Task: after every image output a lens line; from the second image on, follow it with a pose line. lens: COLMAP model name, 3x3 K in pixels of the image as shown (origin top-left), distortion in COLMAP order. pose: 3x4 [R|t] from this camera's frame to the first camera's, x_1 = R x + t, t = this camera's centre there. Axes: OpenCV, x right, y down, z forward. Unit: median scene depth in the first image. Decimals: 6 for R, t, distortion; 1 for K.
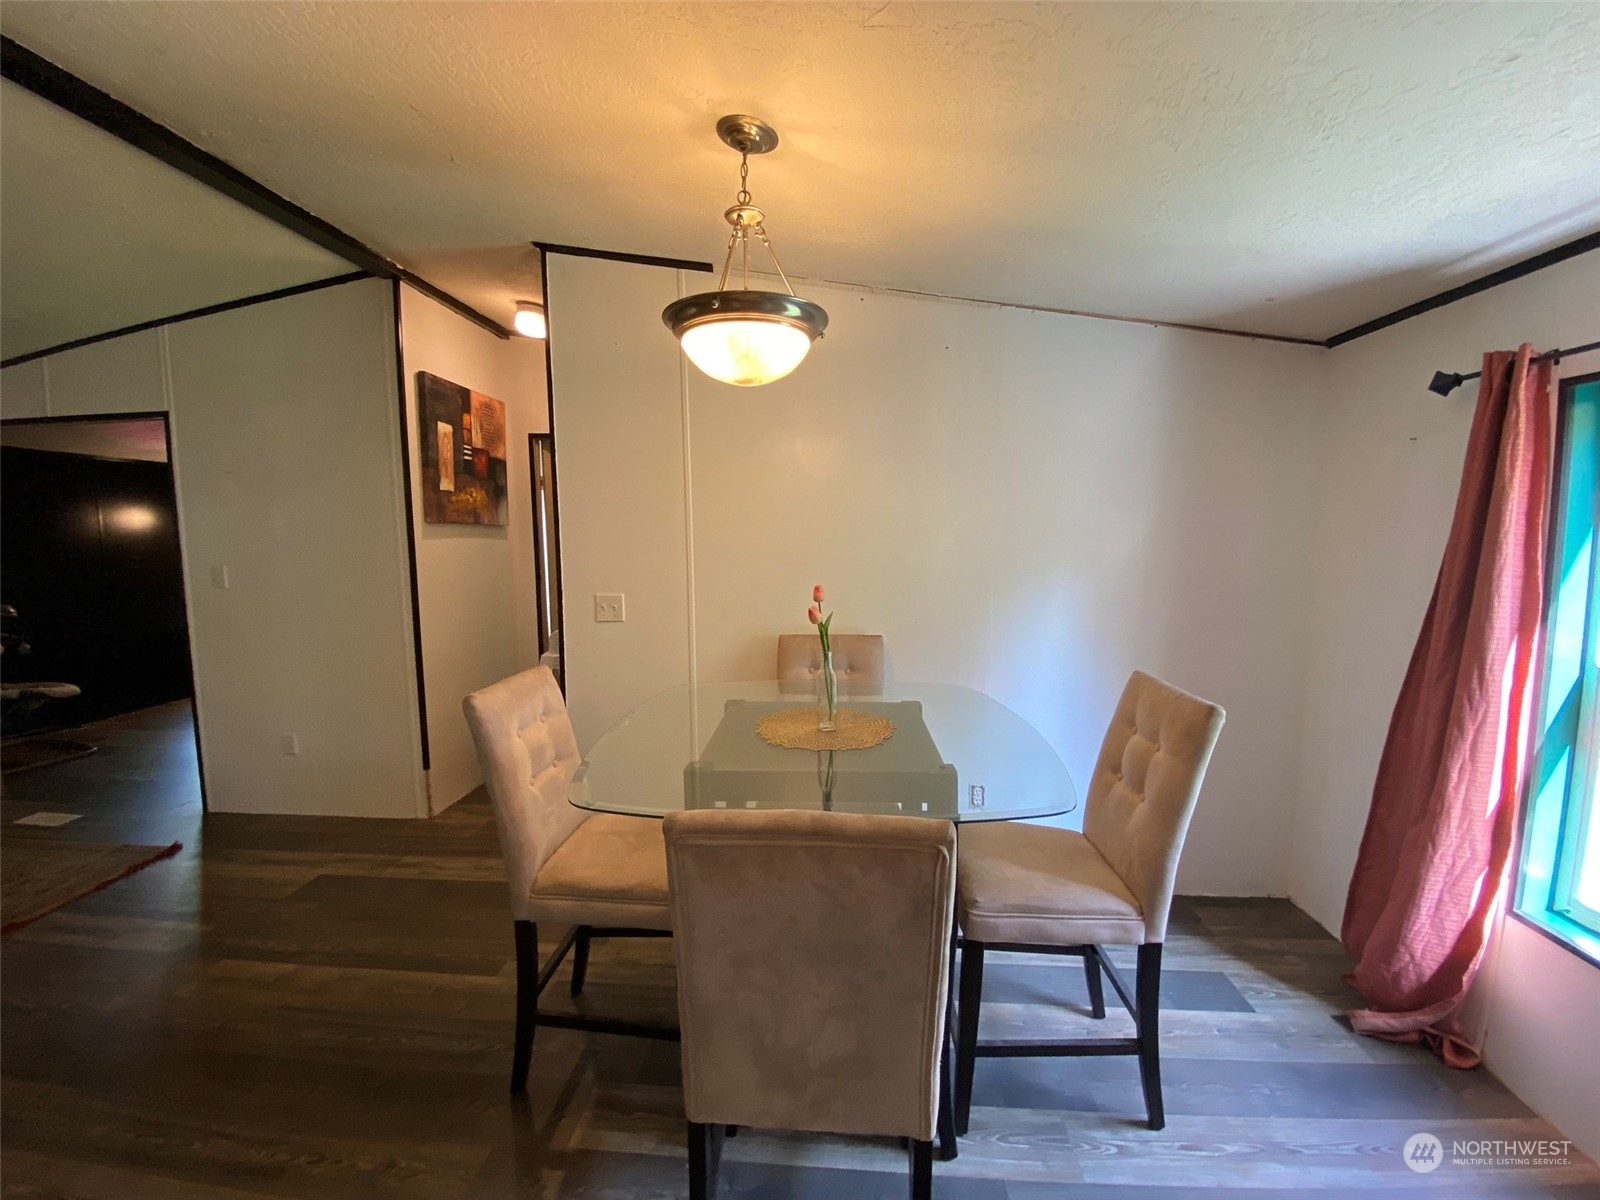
lens RADIAL K [[647.7, 0, 800.0], [0, 647.7, 600.0], [0, 0, 1]] dist [-0.003588, -0.000536]
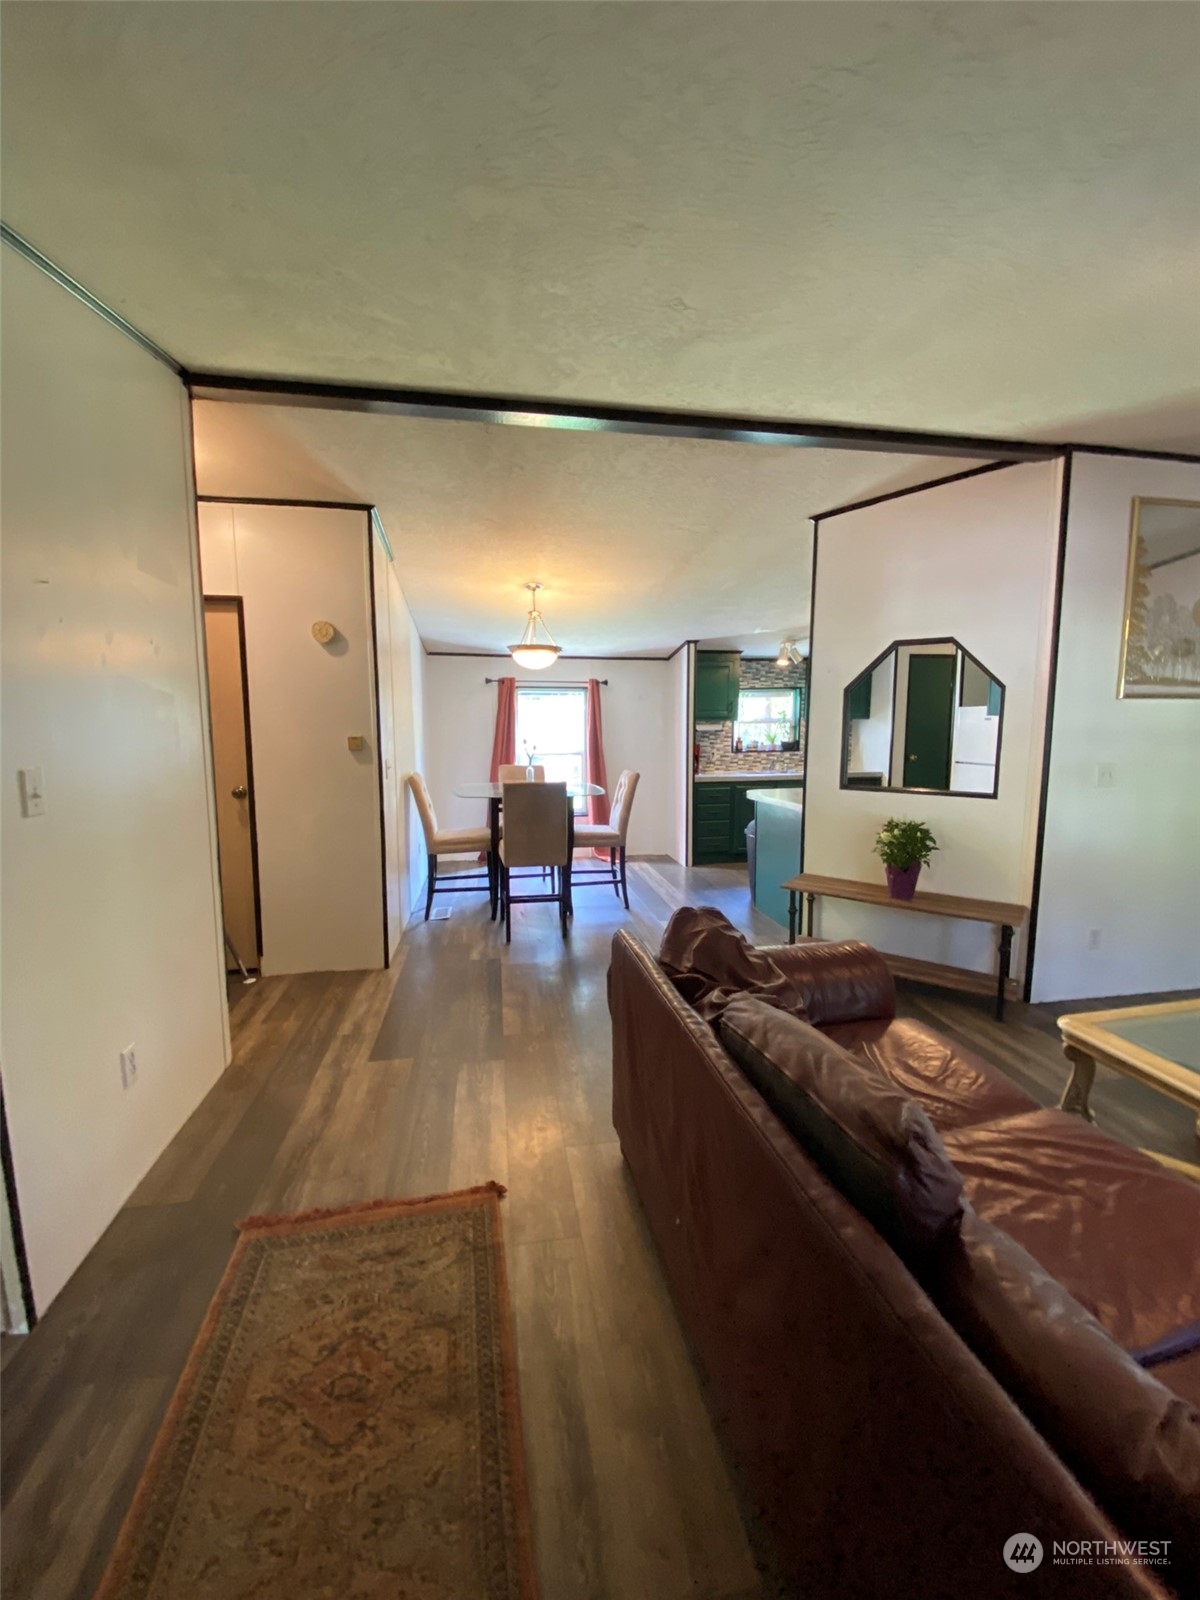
lens RADIAL K [[634.5, 0, 600.0], [0, 634.5, 800.0], [0, 0, 1]] dist [-0.027941, -0.000069]
pose [[-0.247905, -0.107241, 0.962831, -1.692684], [0.098607, 0.985899, 0.135200, -0.059069], [-0.963753, 0.128459, -0.233834, 0.826712]]
